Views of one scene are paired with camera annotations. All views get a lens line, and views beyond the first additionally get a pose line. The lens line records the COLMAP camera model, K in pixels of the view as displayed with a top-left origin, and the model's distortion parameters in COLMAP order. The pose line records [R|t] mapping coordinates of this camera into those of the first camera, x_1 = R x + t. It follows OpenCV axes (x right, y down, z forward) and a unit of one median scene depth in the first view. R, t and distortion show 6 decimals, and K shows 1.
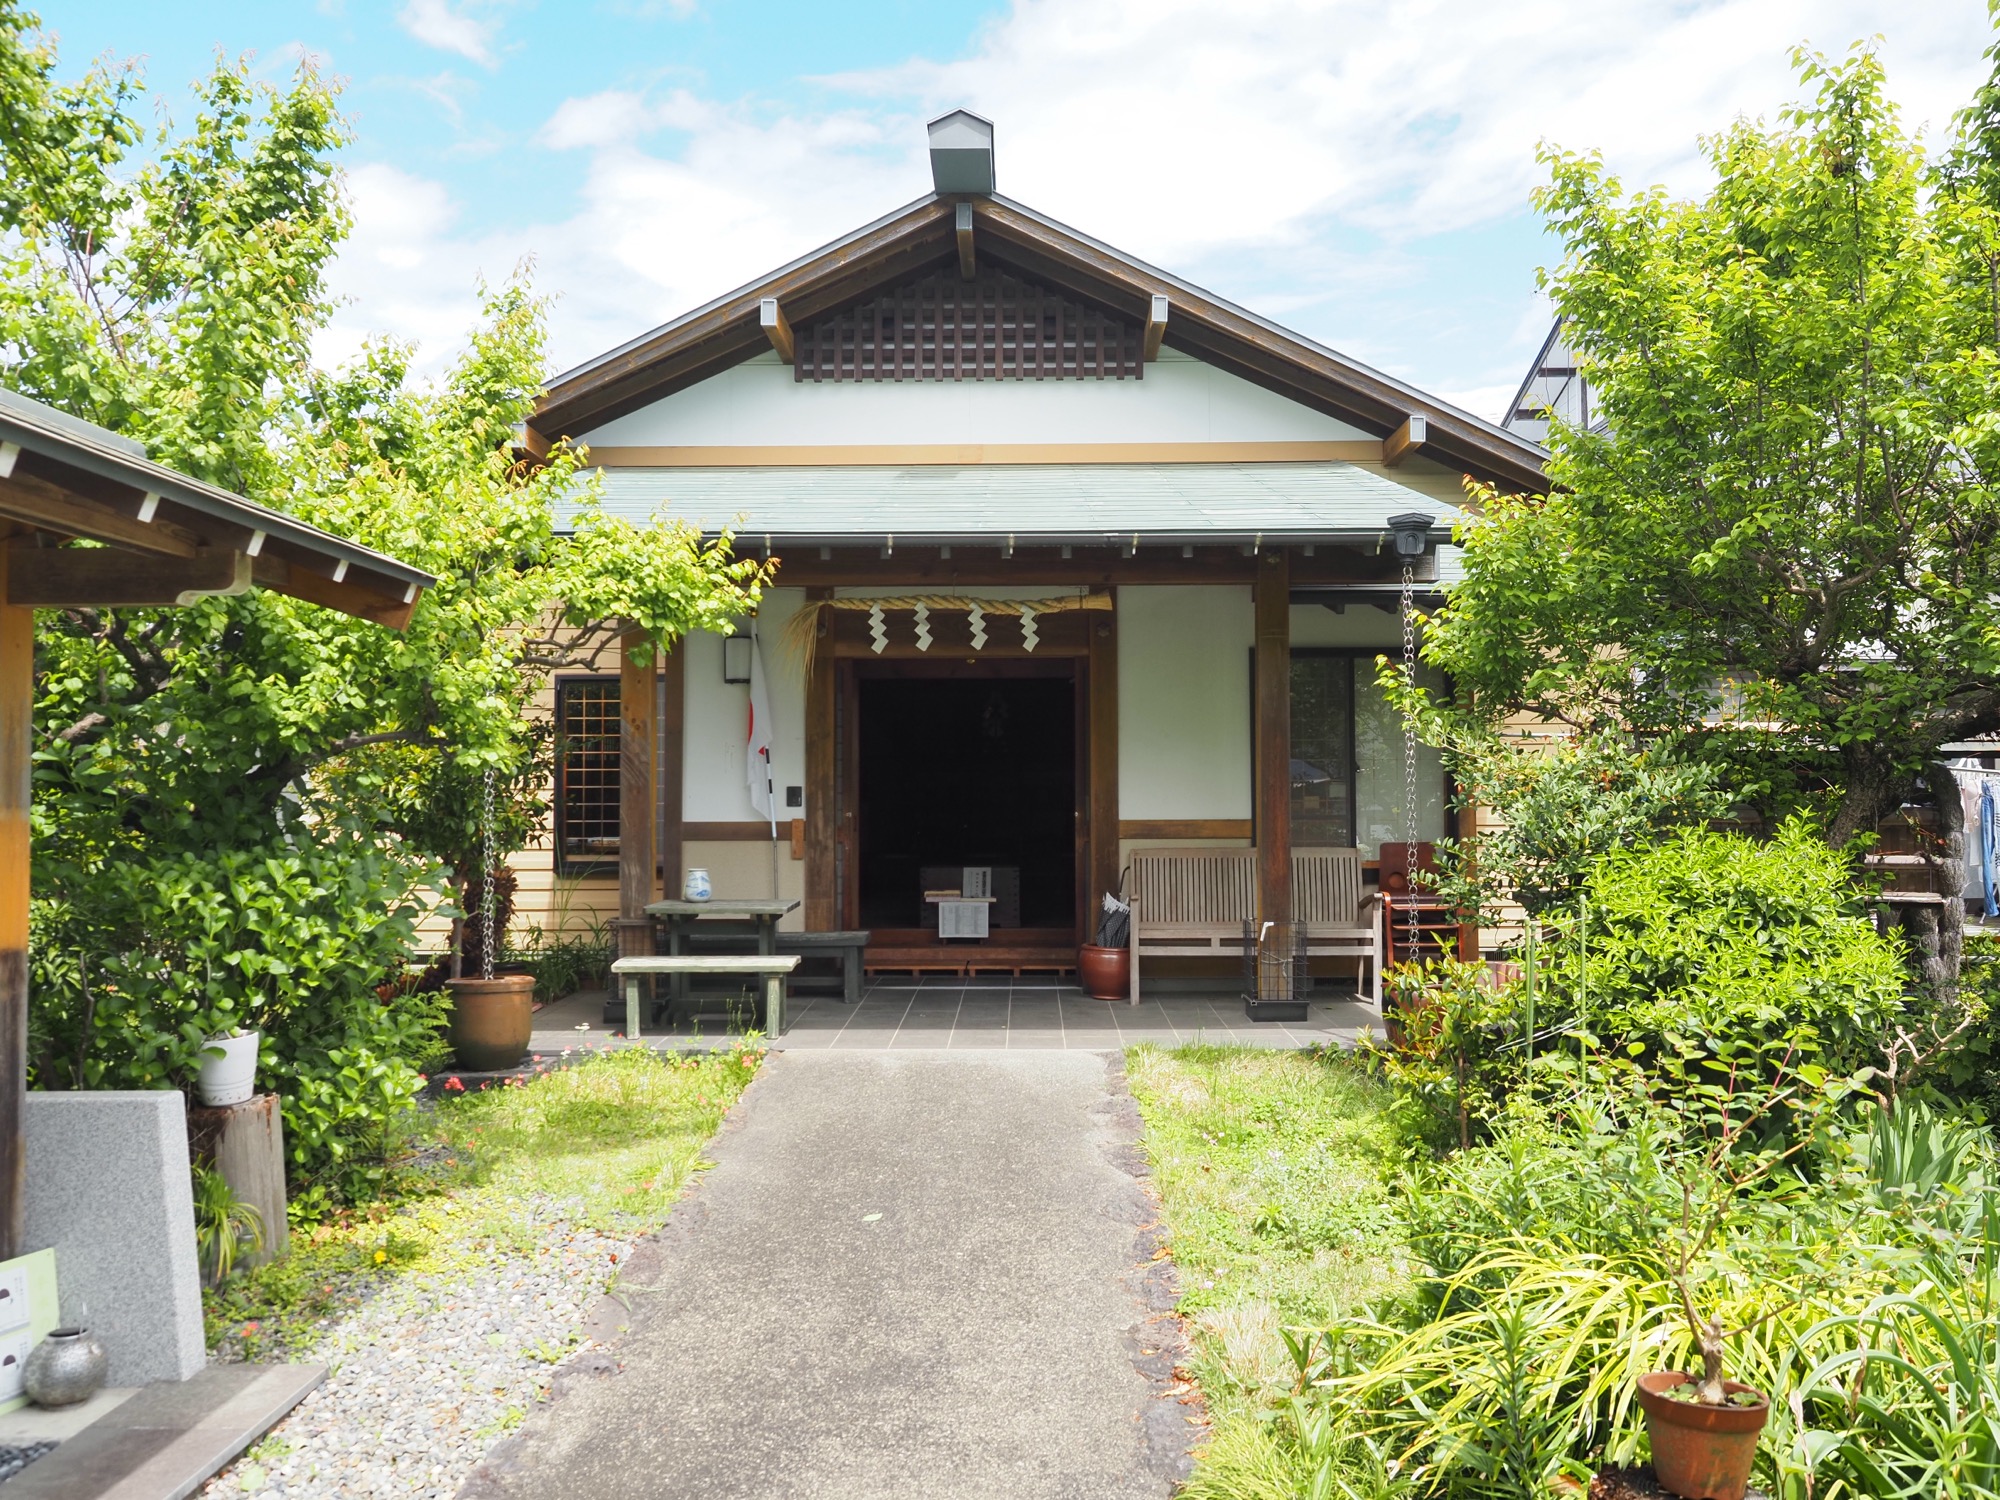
lens RADIAL K [[1621.9, 0, 998.9], [0, 1621.9, 746.6], [0, 0, 1]] dist [0.014532, -0.014074]
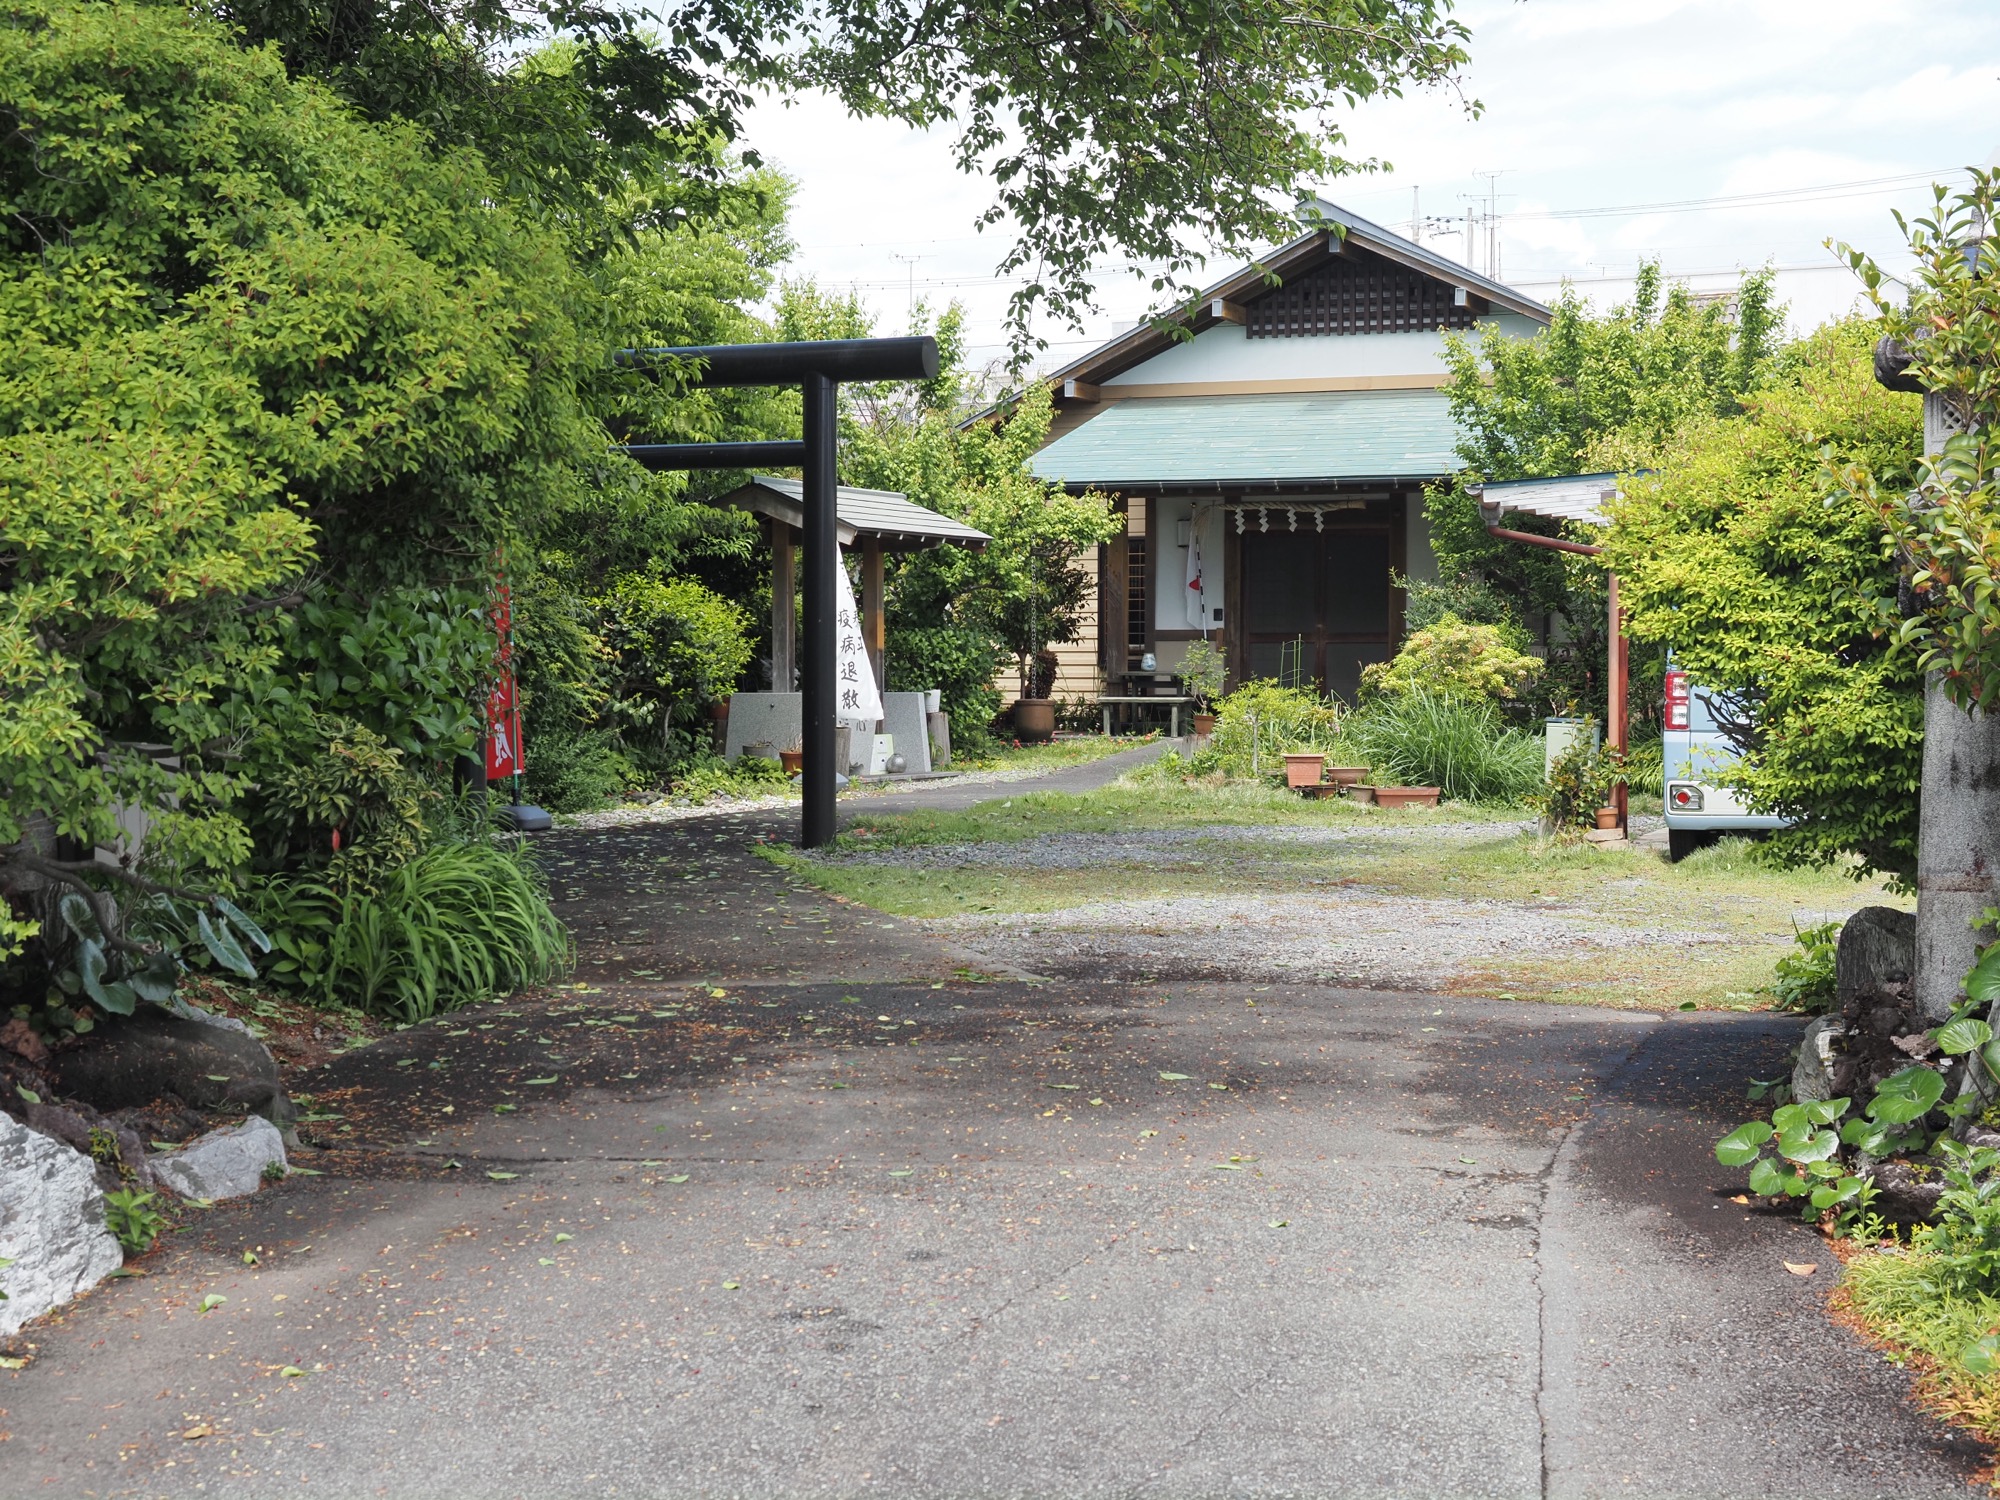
lens RADIAL K [[3255.4, 0, 1011.9], [0, 3255.4, 736.1], [0, 0, 1]] dist [0.016437, 0.000000]
pose [[0.930934, 0.013087, -0.364954, 1.580459], [0.007426, 0.998473, 0.054745, -0.051454], [0.365113, -0.053674, 0.929415, -3.858953]]
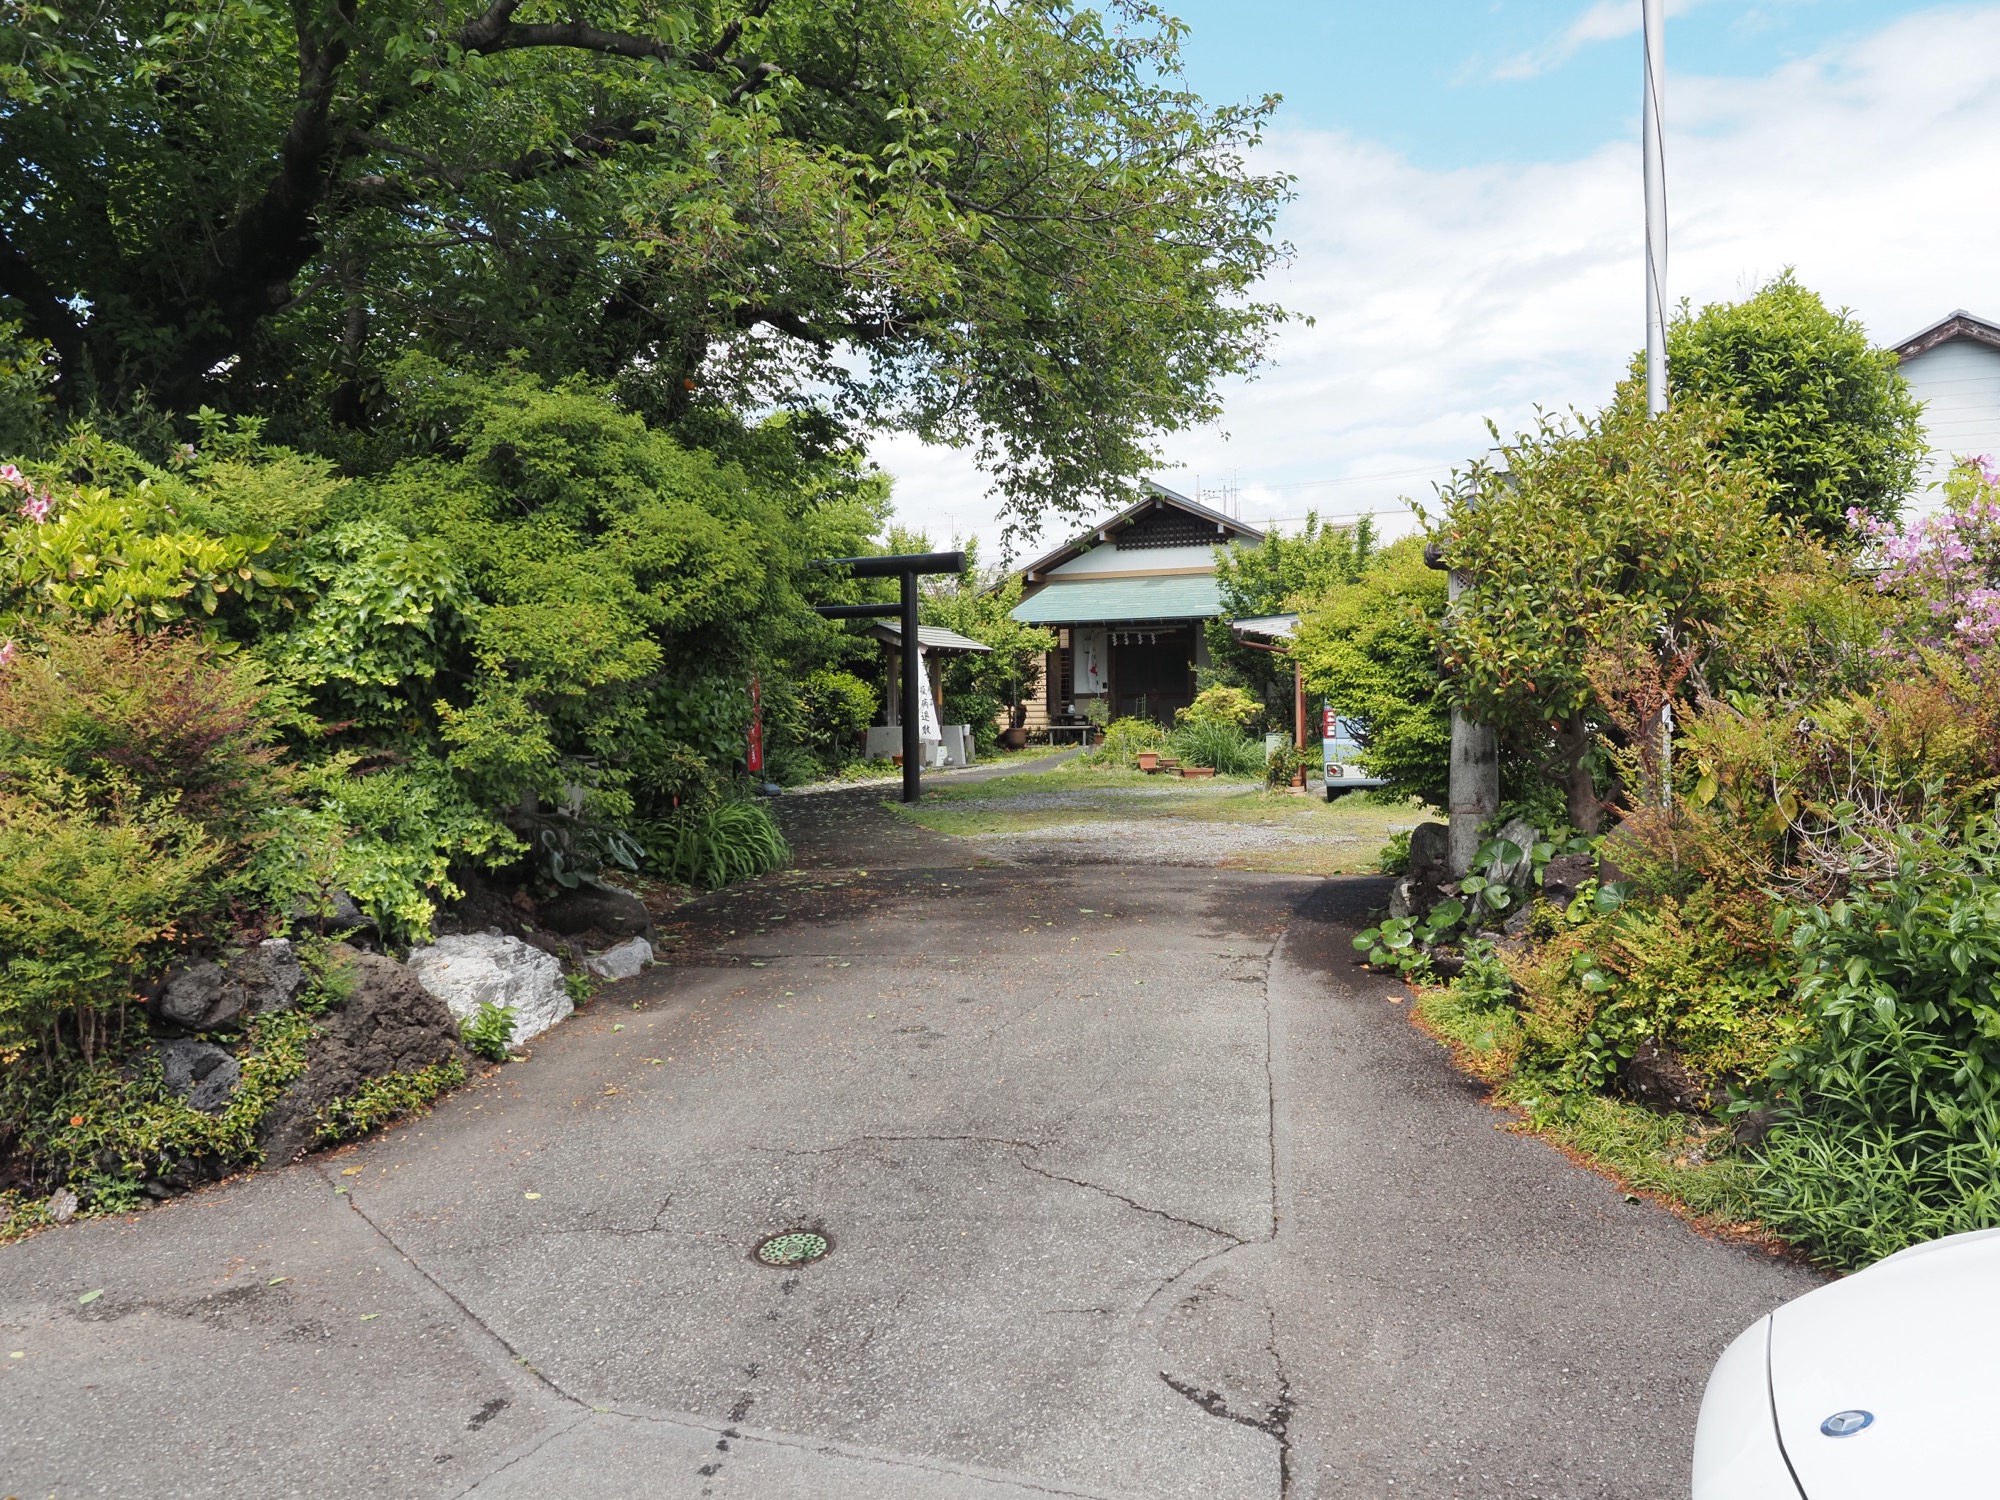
lens RADIAL K [[1586.4, 0, 1003.9], [0, 1586.4, 741.9], [0, 0, 1]] dist [-0.005452, -0.000020]
pose [[0.930706, -0.002345, -0.365762, 1.576977], [0.022803, 0.998406, 0.051622, -0.048923], [0.365058, -0.056386, 0.929276, -3.849024]]
